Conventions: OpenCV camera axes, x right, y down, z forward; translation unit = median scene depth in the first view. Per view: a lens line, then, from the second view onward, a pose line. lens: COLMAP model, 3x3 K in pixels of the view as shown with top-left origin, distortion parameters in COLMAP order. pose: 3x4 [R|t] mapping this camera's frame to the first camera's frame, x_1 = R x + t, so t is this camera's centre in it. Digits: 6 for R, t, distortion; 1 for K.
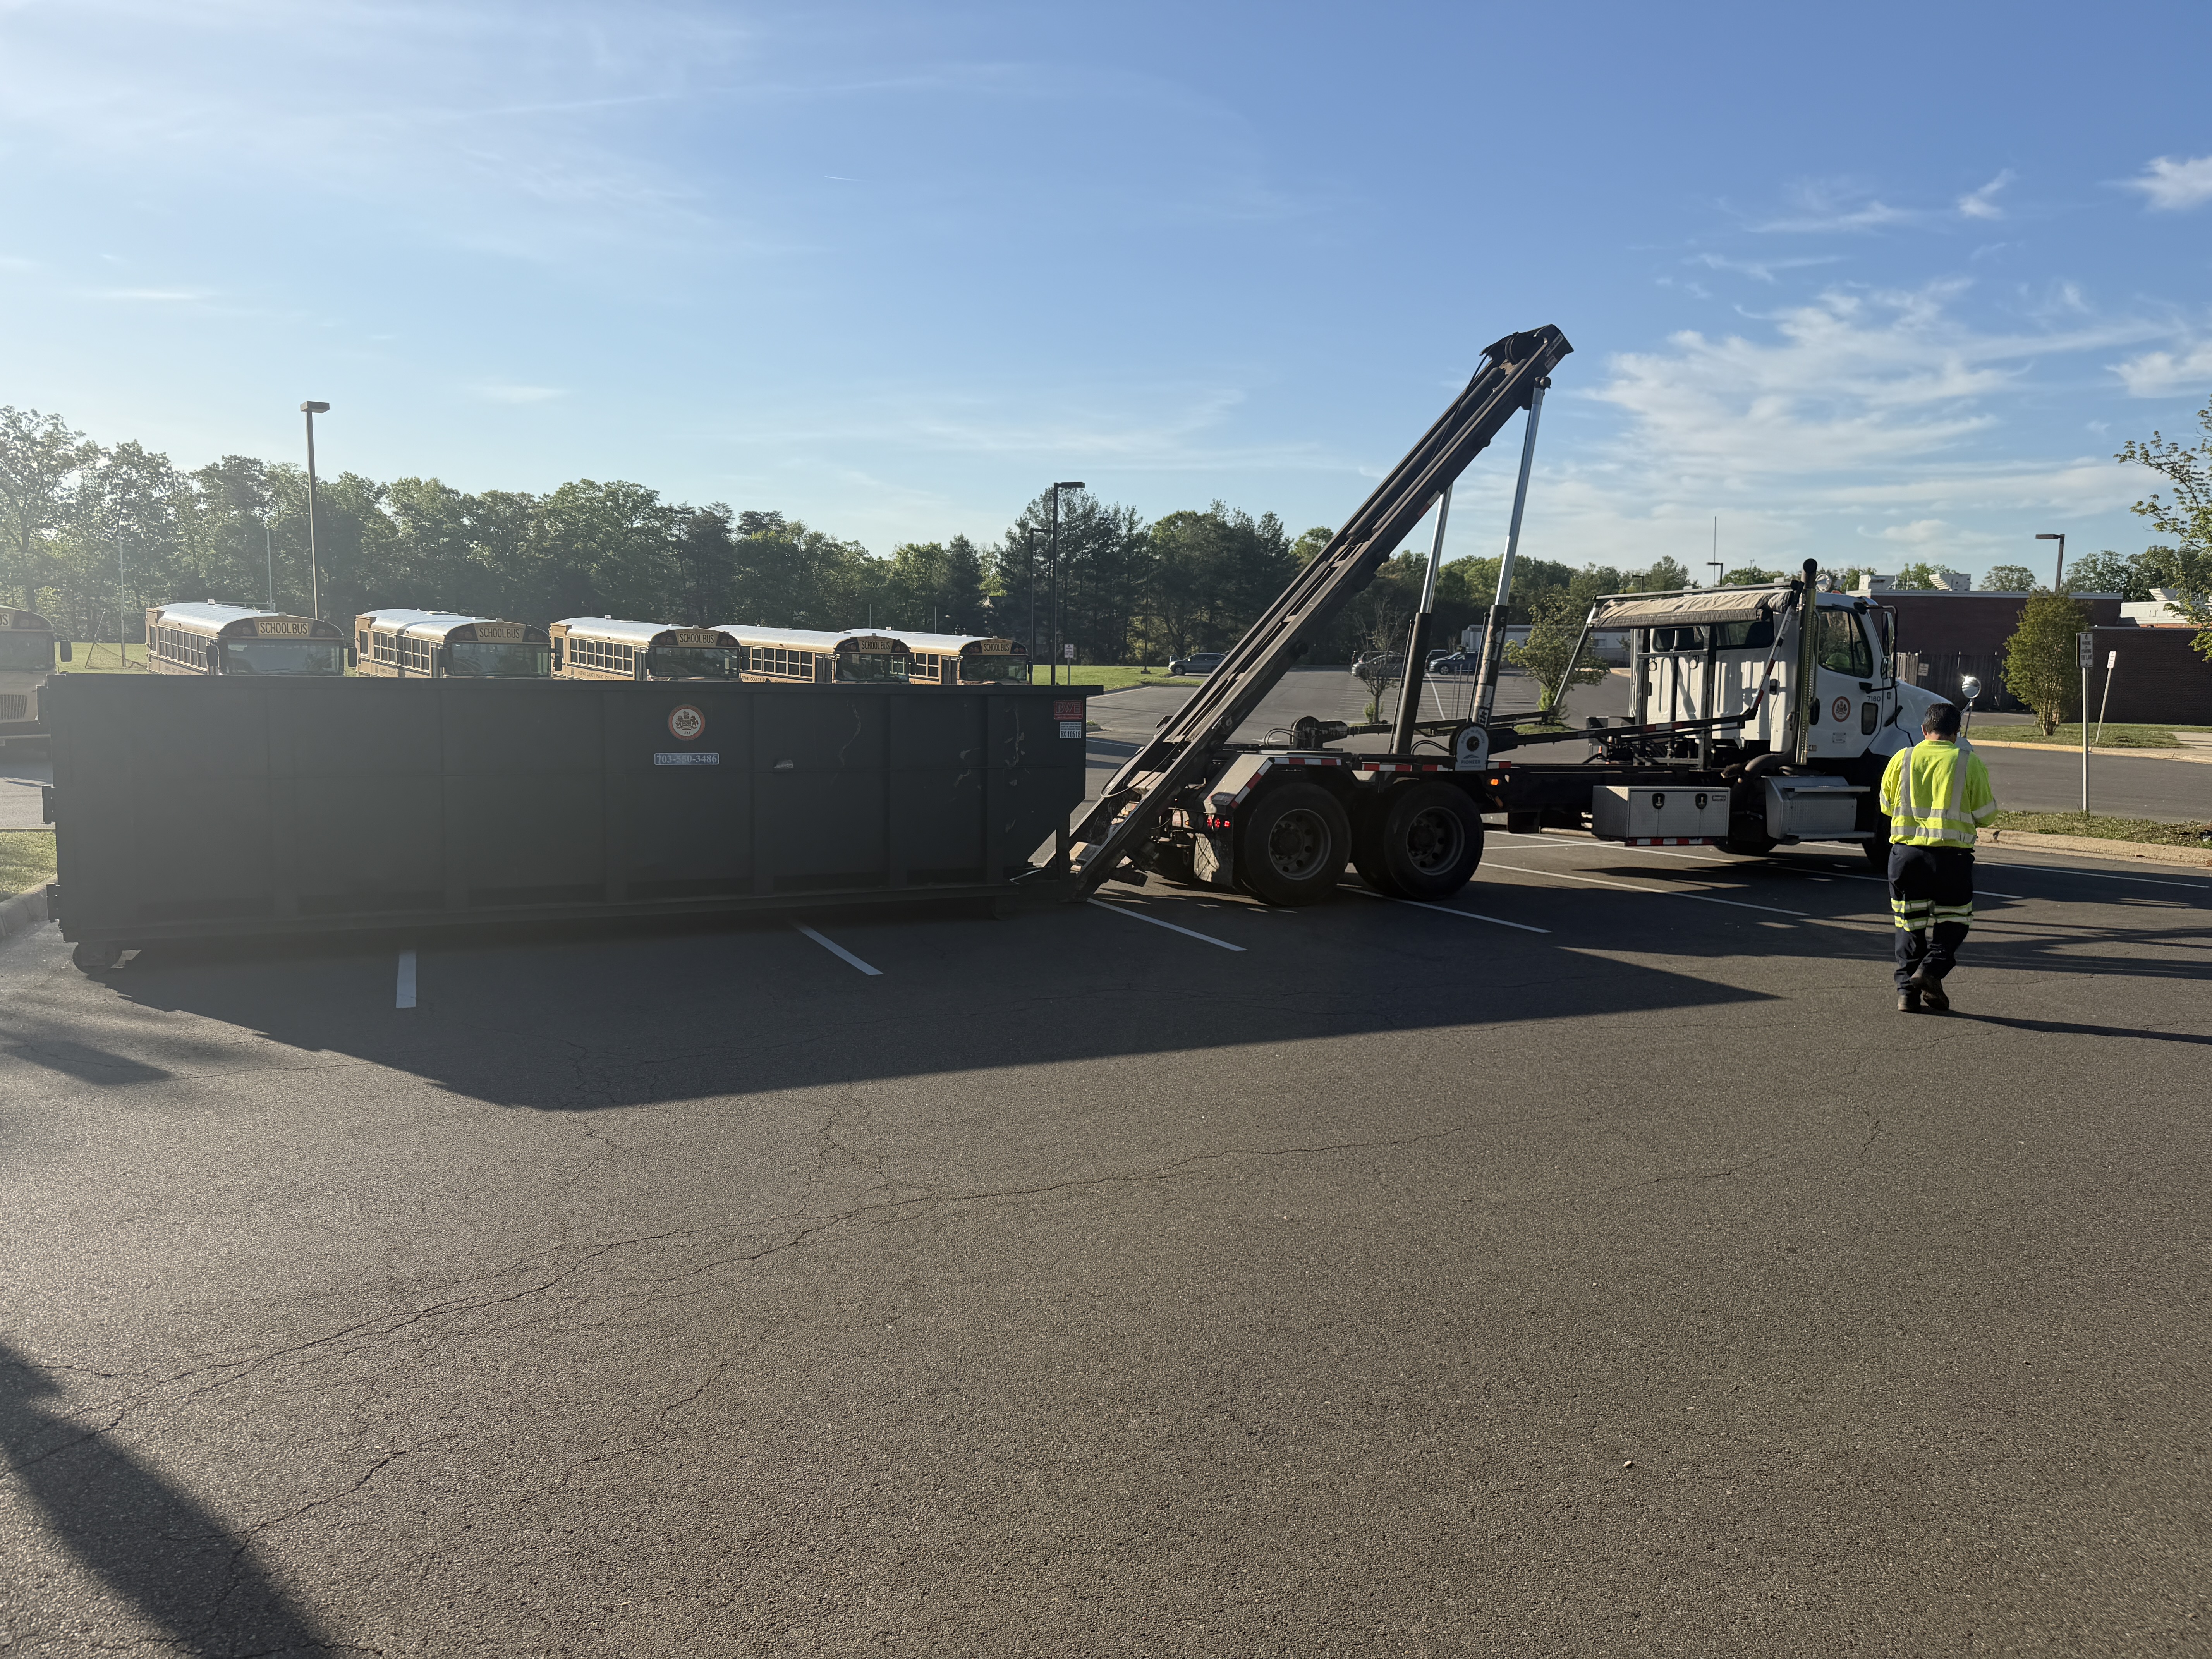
lens RADIAL K [[1528.1, 0, 1142.0], [0, 1528.1, 890.4], [0, 0, 1]] dist [0.051046, -0.080493]
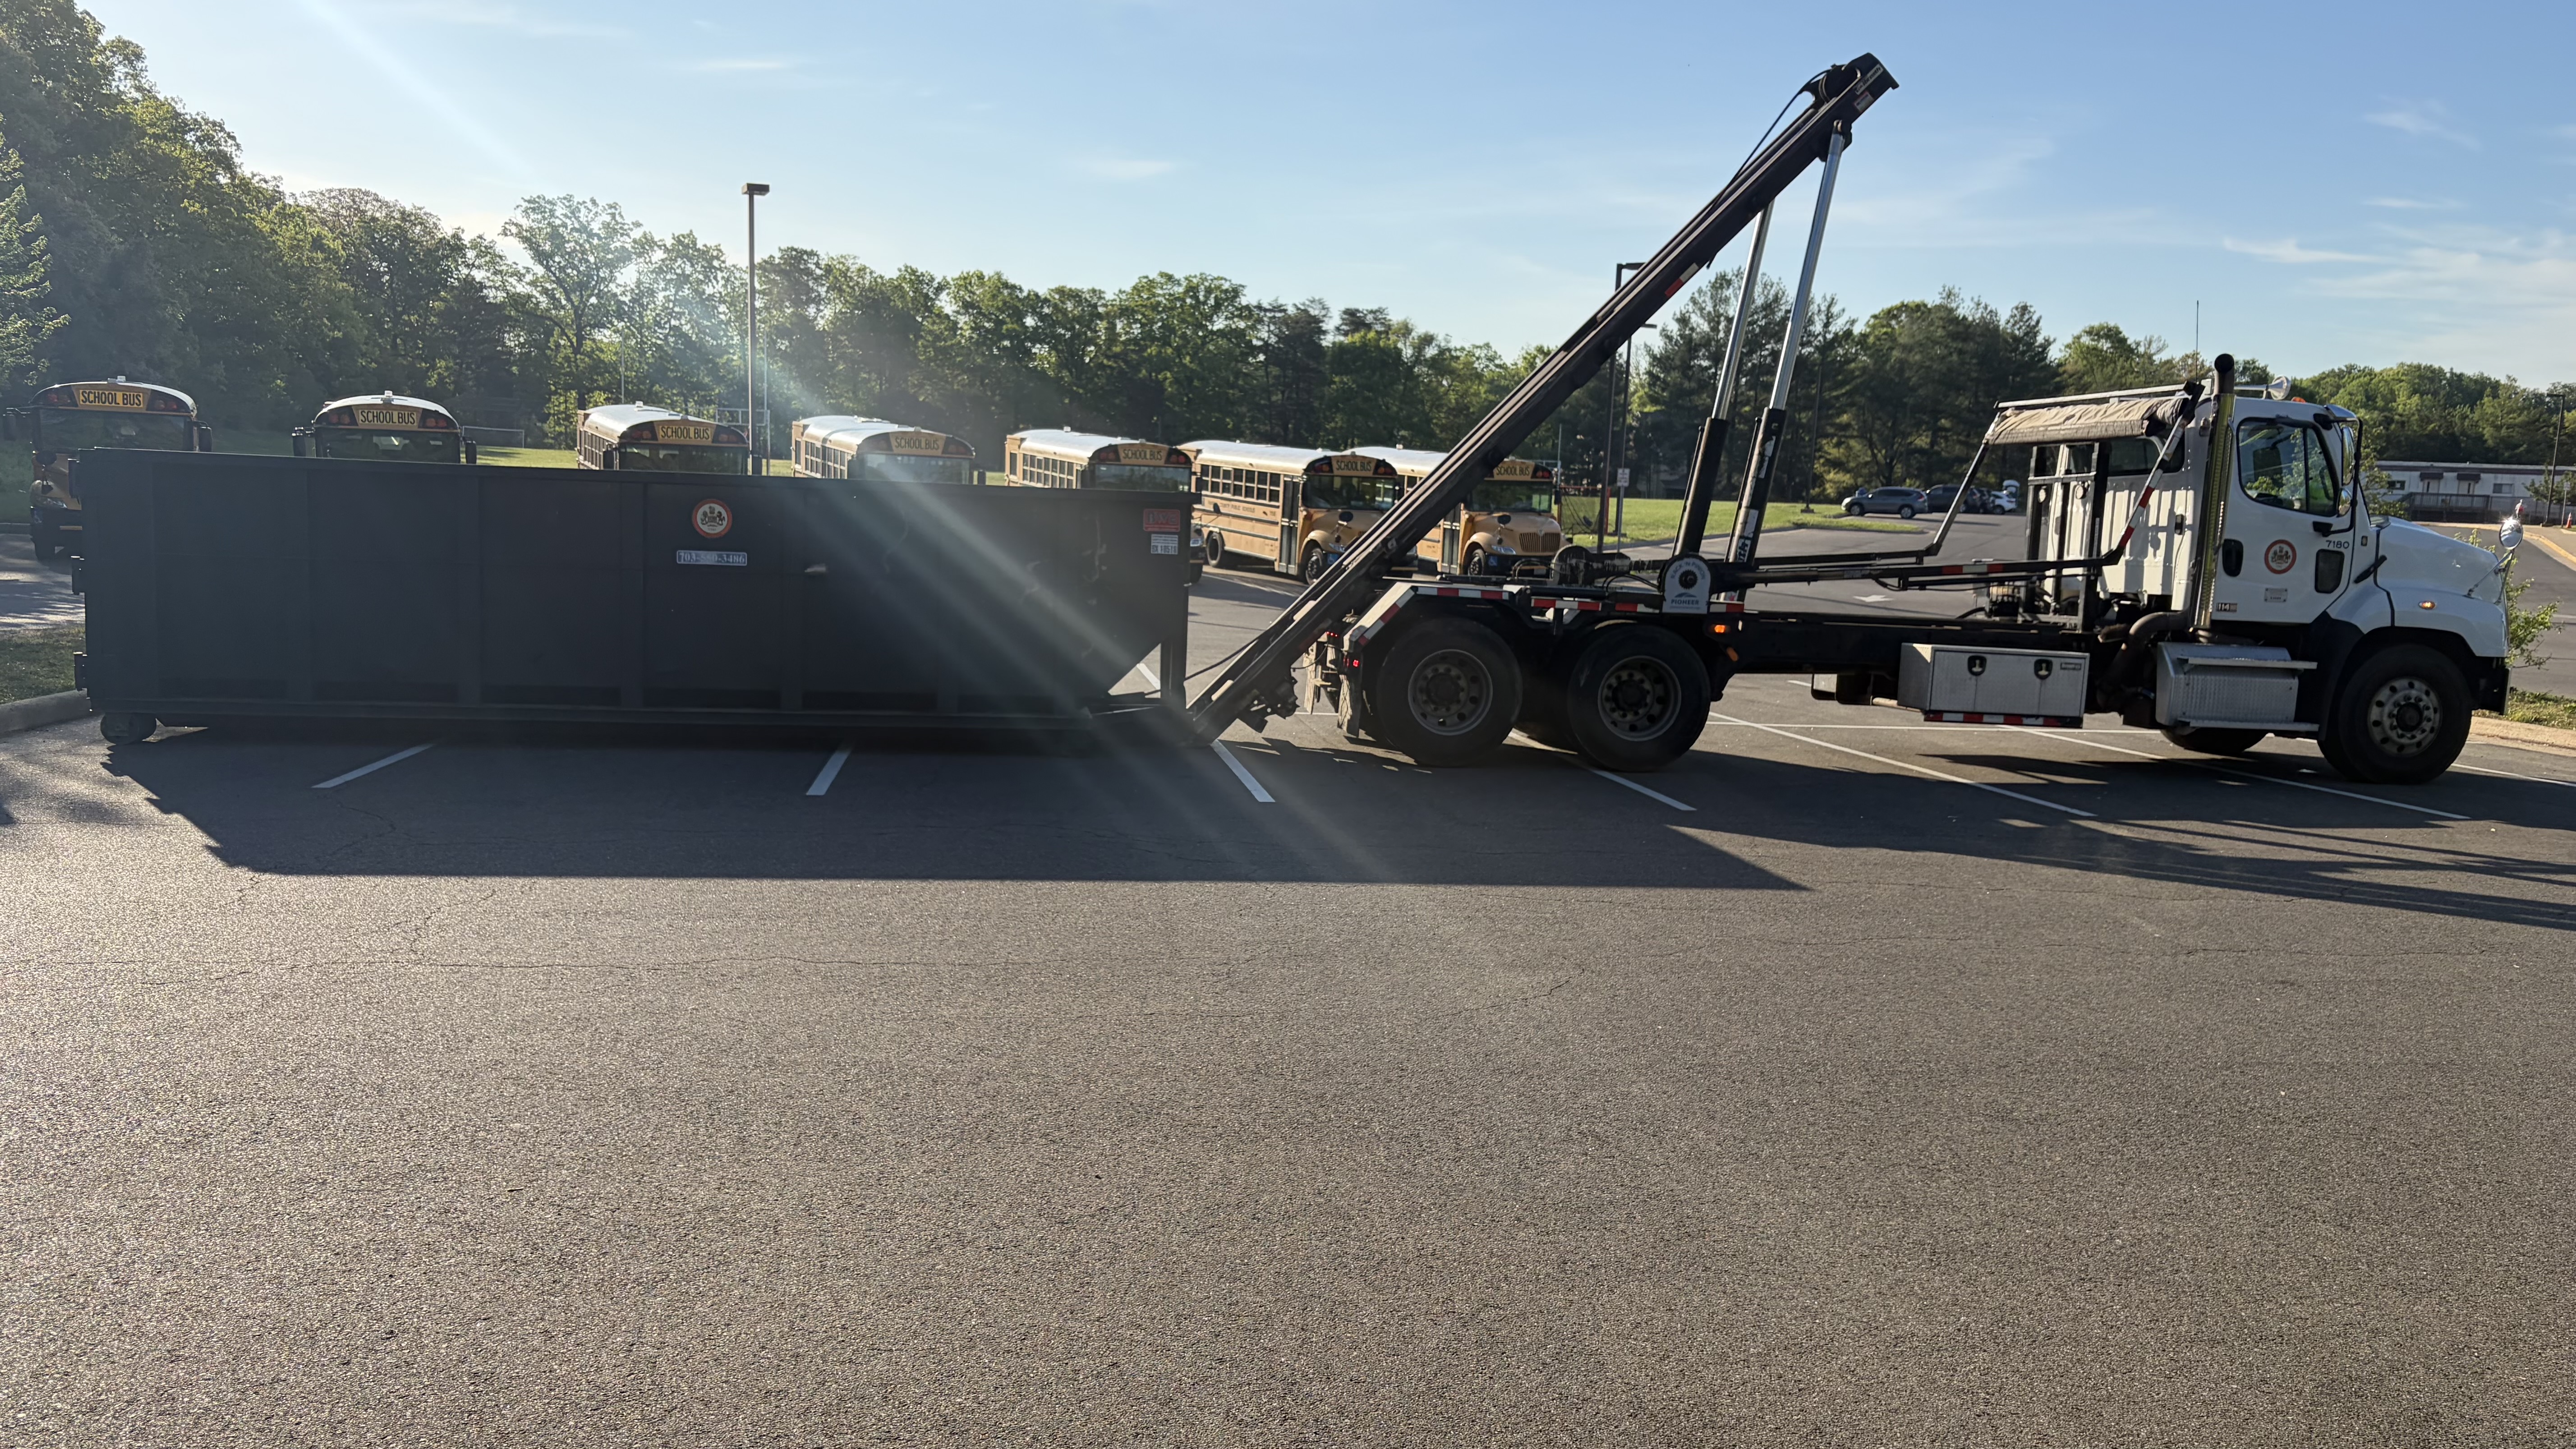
lens RADIAL K [[1937.5, 0, 1300.0], [0, 1937.5, 753.2], [0, 0, 1]] dist [0.041852, -0.050142]
pose [[0.960485, 0.056229, -0.272593, 0.090555], [-0.060635, 0.998130, -0.007759, 0.004485], [0.271647, 0.023981, 0.962098, -0.008761]]
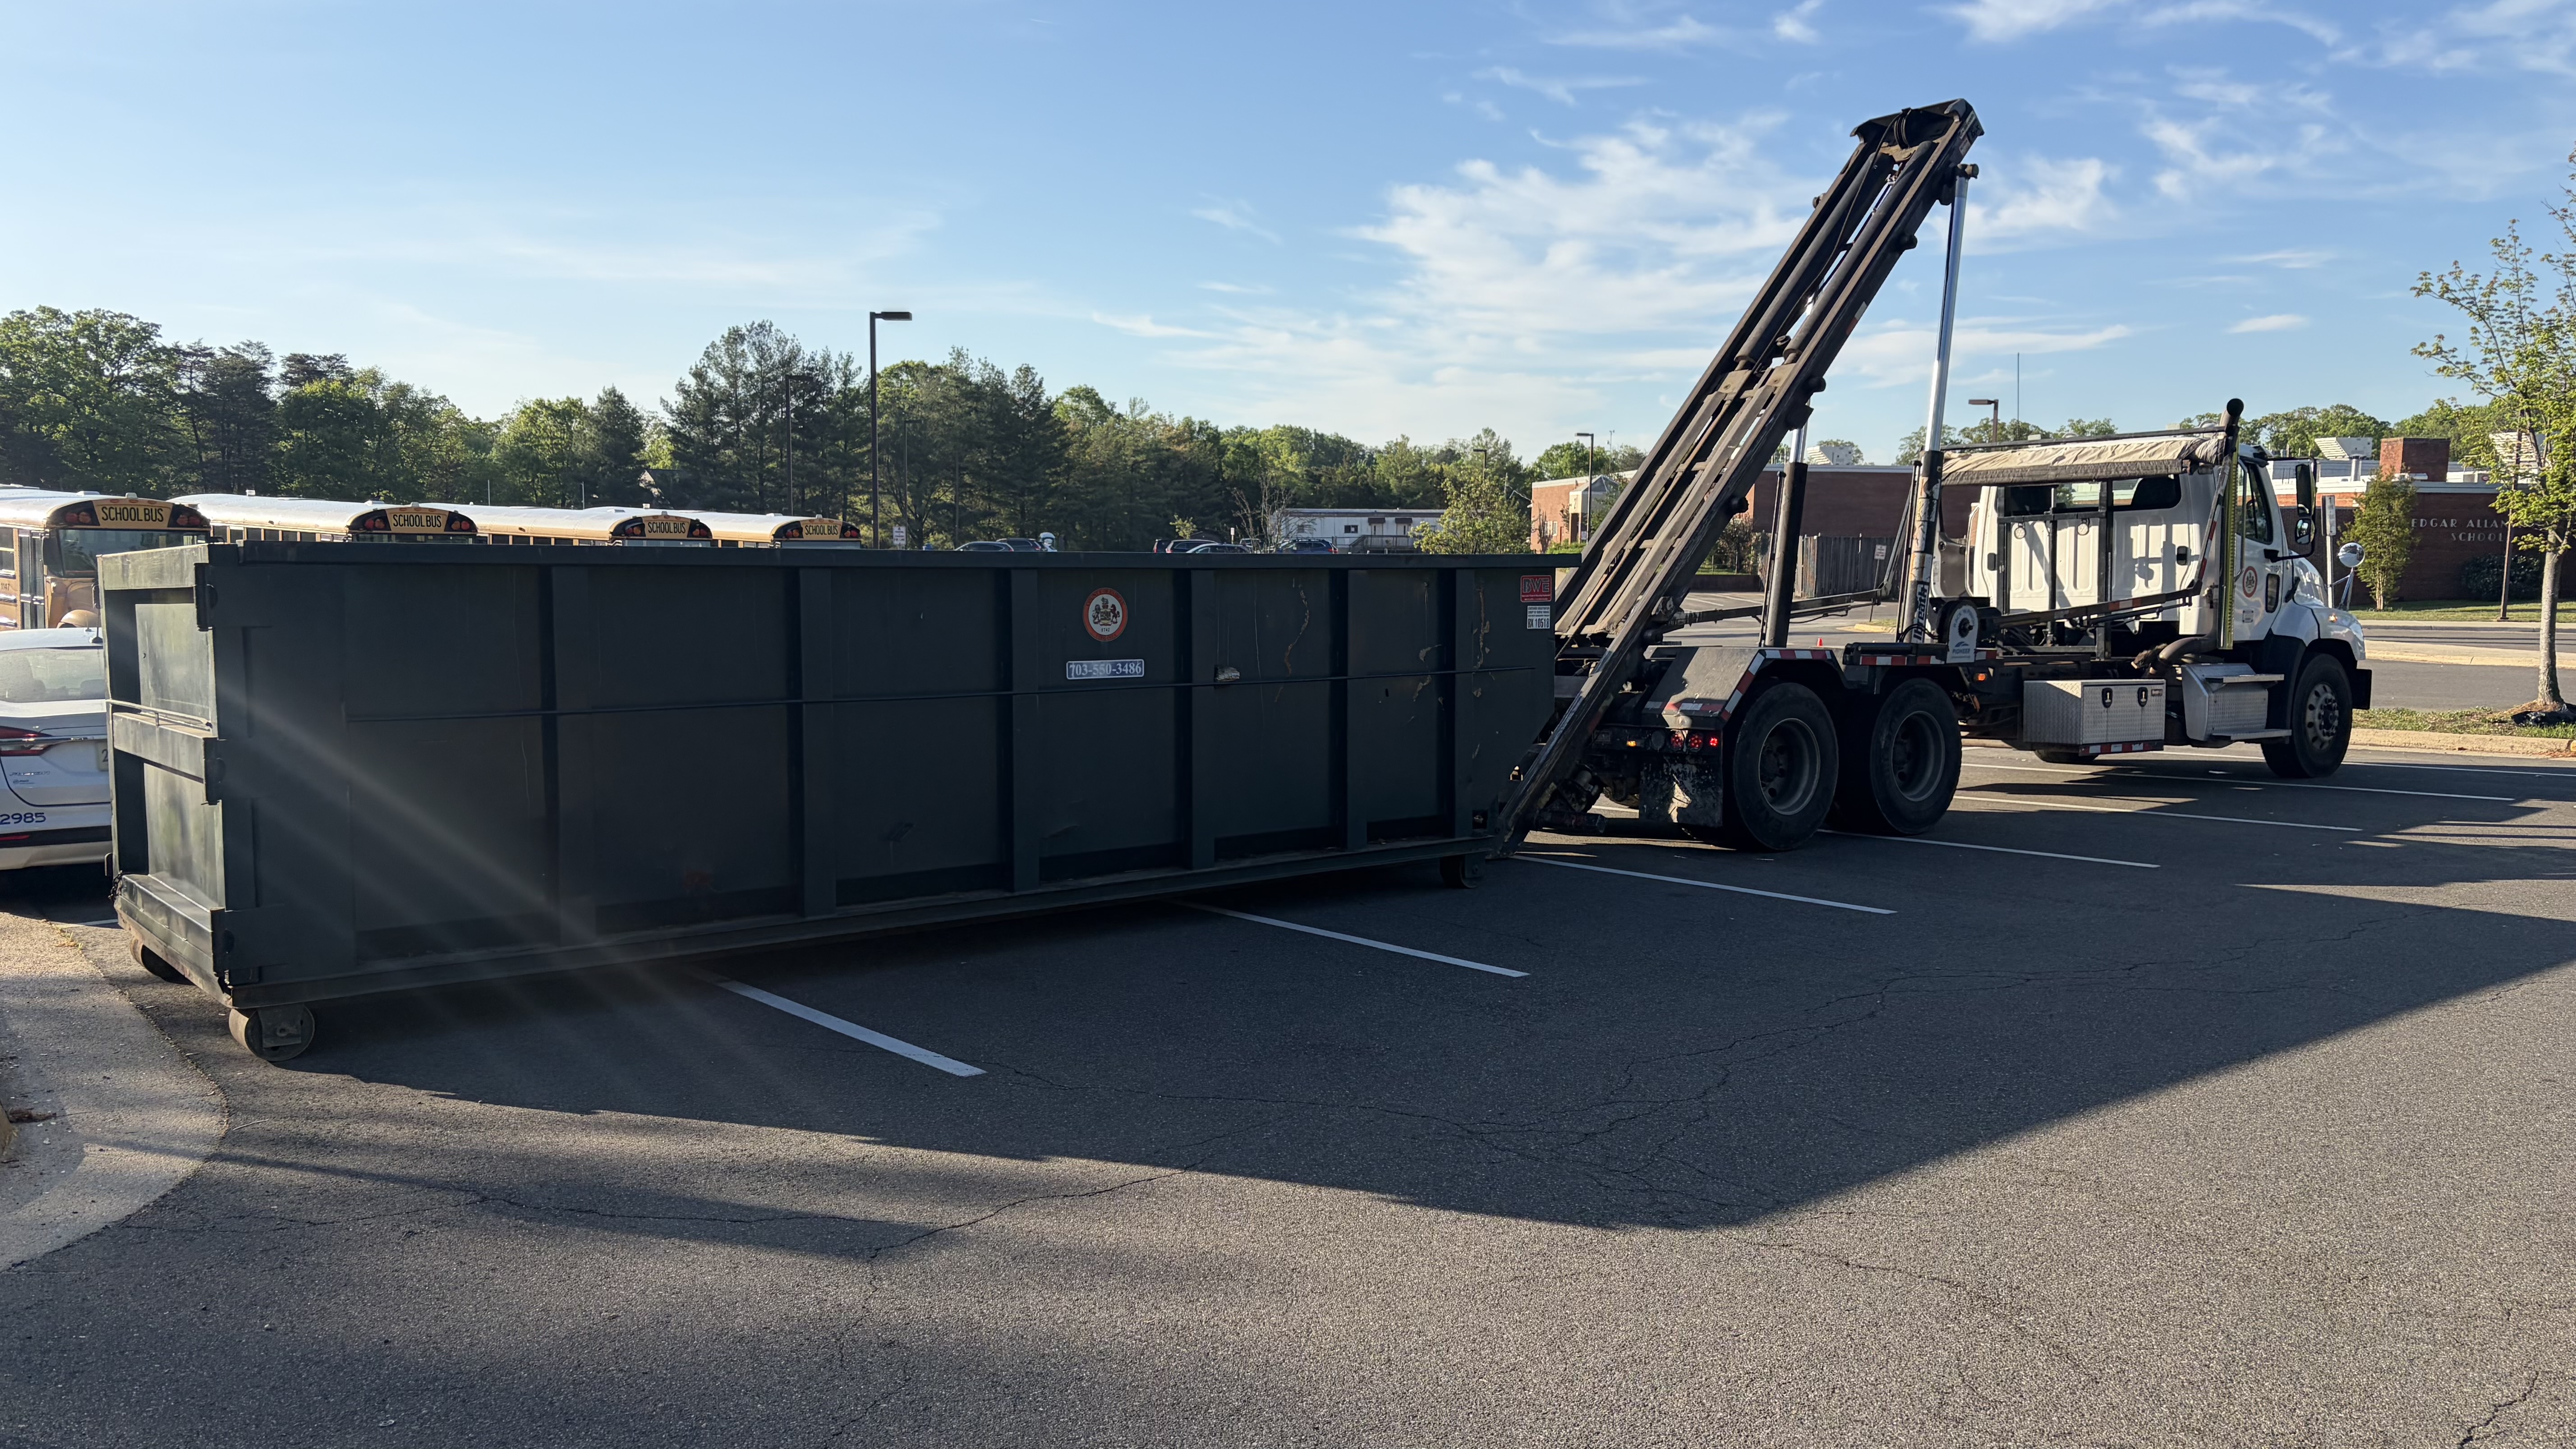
lens RADIAL K [[1937.5, 0, 1300.0], [0, 1937.5, 753.2], [0, 0, 1]] dist [0.041852, -0.050142]
pose [[0.971789, -0.035521, 0.233163, -0.106460], [0.046121, 0.998128, -0.040168, -0.002954], [-0.231299, 0.049789, 0.971608, 0.042510]]
